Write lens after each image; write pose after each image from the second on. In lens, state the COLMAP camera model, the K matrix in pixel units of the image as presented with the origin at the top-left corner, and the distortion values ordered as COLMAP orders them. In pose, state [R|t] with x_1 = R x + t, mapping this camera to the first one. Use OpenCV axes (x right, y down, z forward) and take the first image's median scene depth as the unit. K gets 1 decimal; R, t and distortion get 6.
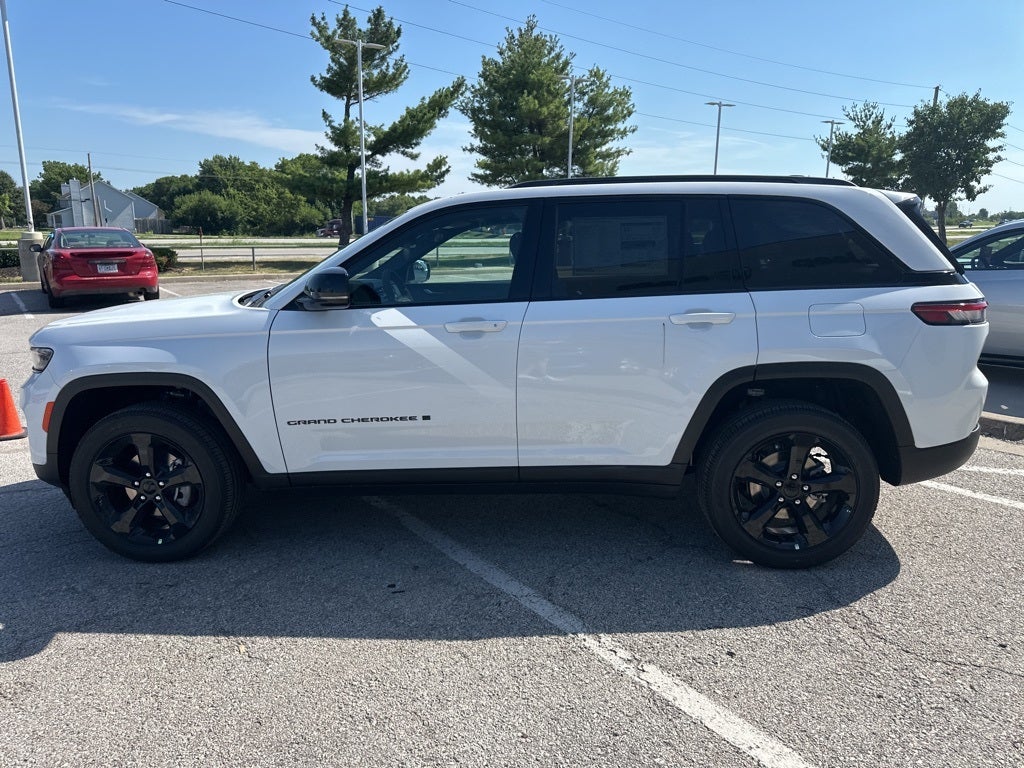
lens RADIAL K [[718.8, 0, 512.0], [0, 718.8, 384.0], [0, 0, 1]] dist [0.053116, -0.063677]
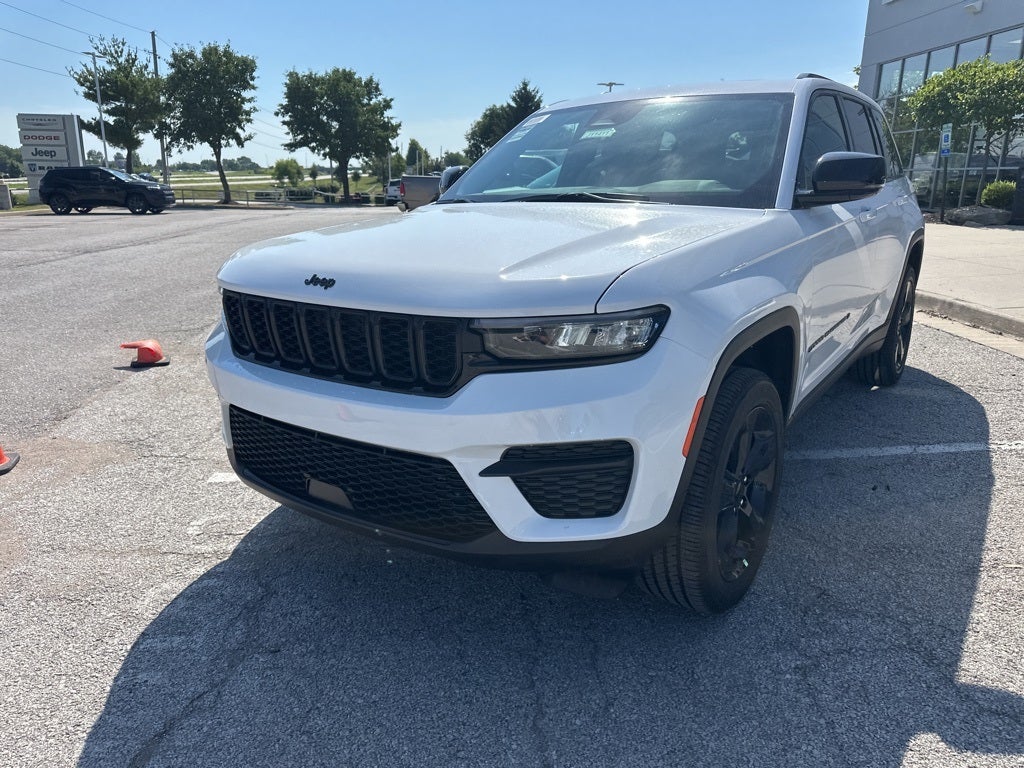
lens RADIAL K [[728.3, 0, 512.3], [0, 728.3, 377.4], [0, 0, 1]] dist [0.006550, -0.005571]
pose [[0.537766, -0.225110, 0.812486, -0.171631], [0.179737, 0.972152, 0.150384, -0.014709], [-0.823713, 0.065163, 0.563251, 0.119699]]
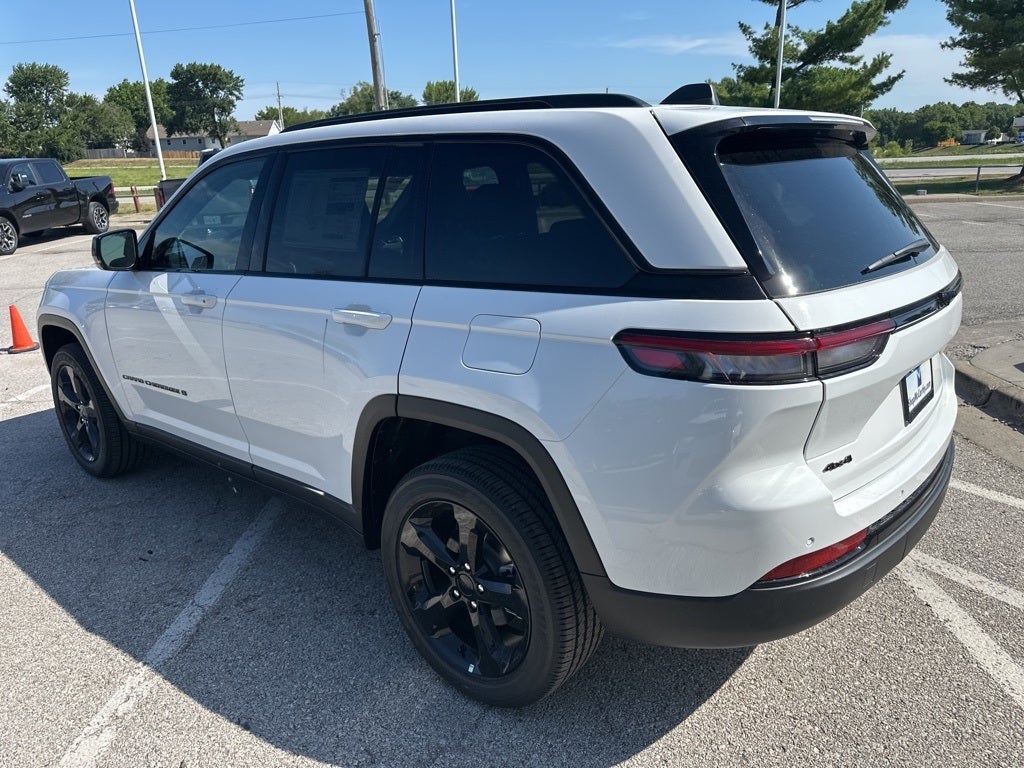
lens RADIAL K [[728.9, 0, 514.5], [0, 728.9, 388.4], [0, 0, 1]] dist [0.005138, -0.006192]
pose [[0.792485, 0.155895, -0.589630, 0.114604], [-0.094412, 0.986483, 0.133928, -0.018636], [0.602539, -0.050467, 0.796492, 0.072299]]
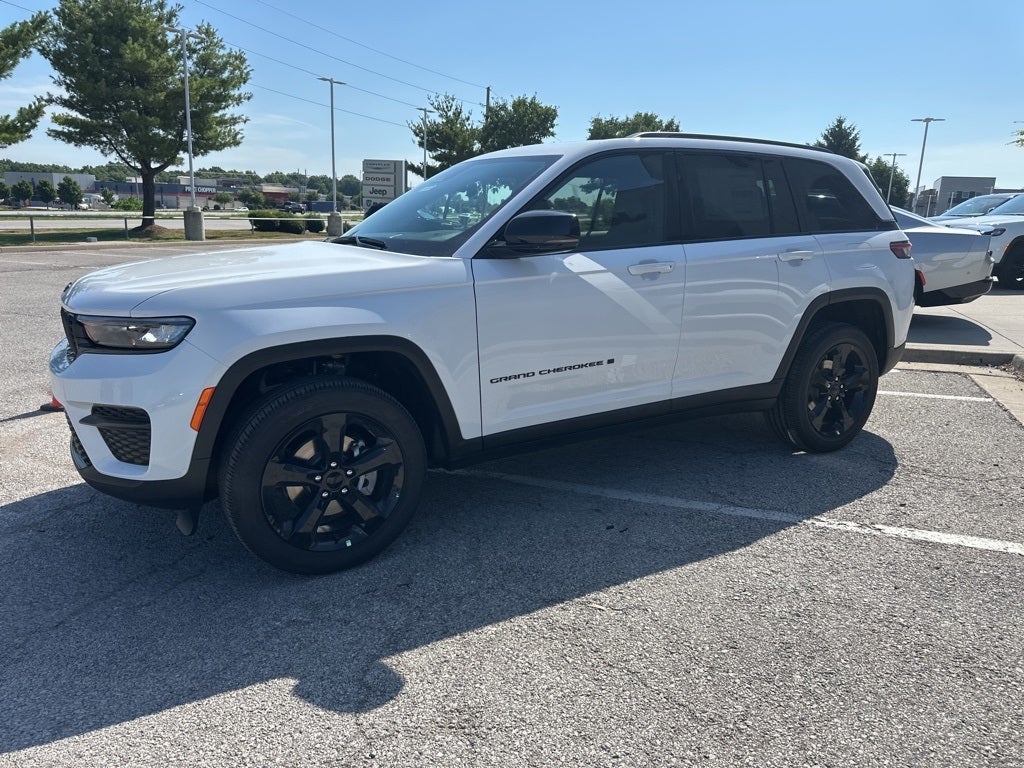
lens RADIAL K [[720.5, 0, 511.8], [0, 720.5, 379.6], [0, 0, 1]] dist [0.033306, -0.035040]
pose [[0.837637, -0.107749, 0.535494, -0.114343], [0.096773, 0.994117, 0.048655, 0.001453], [-0.537586, 0.011066, 0.843136, 0.031485]]
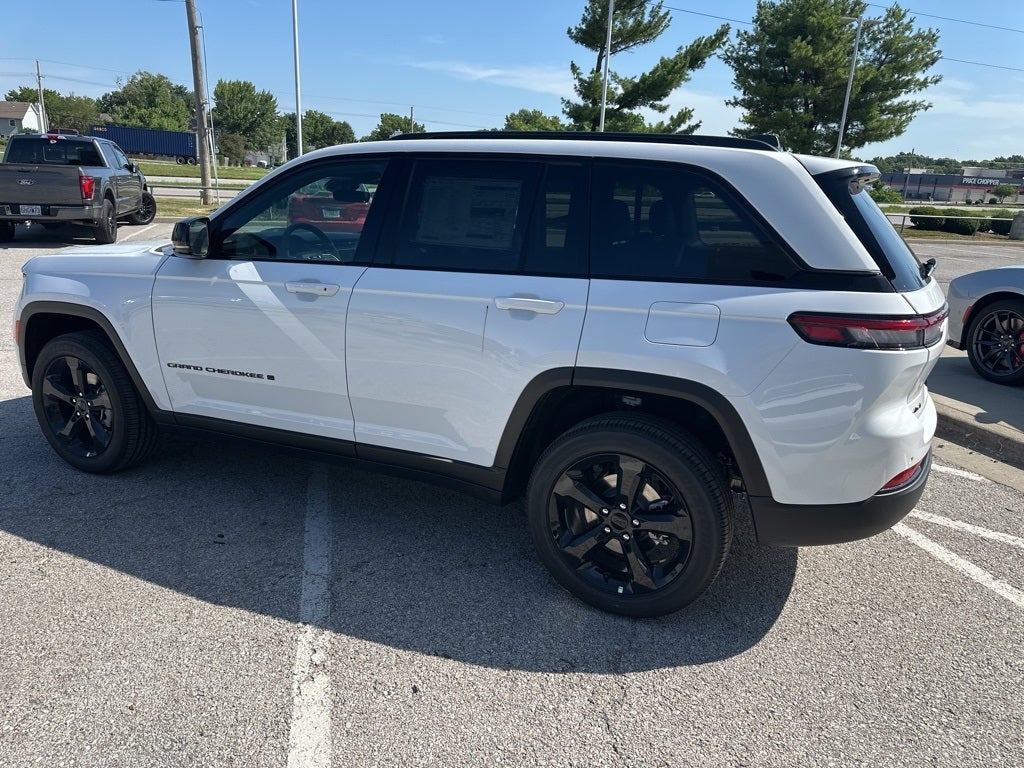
lens RADIAL K [[724.0, 0, 525.2], [0, 724.0, 388.0], [0, 0, 1]] dist [0.037469, -0.046733]
pose [[0.929124, 0.138687, -0.342774, 0.079384], [-0.118106, 0.989748, 0.080315, -0.008633], [0.350398, -0.034139, 0.935978, 0.027760]]
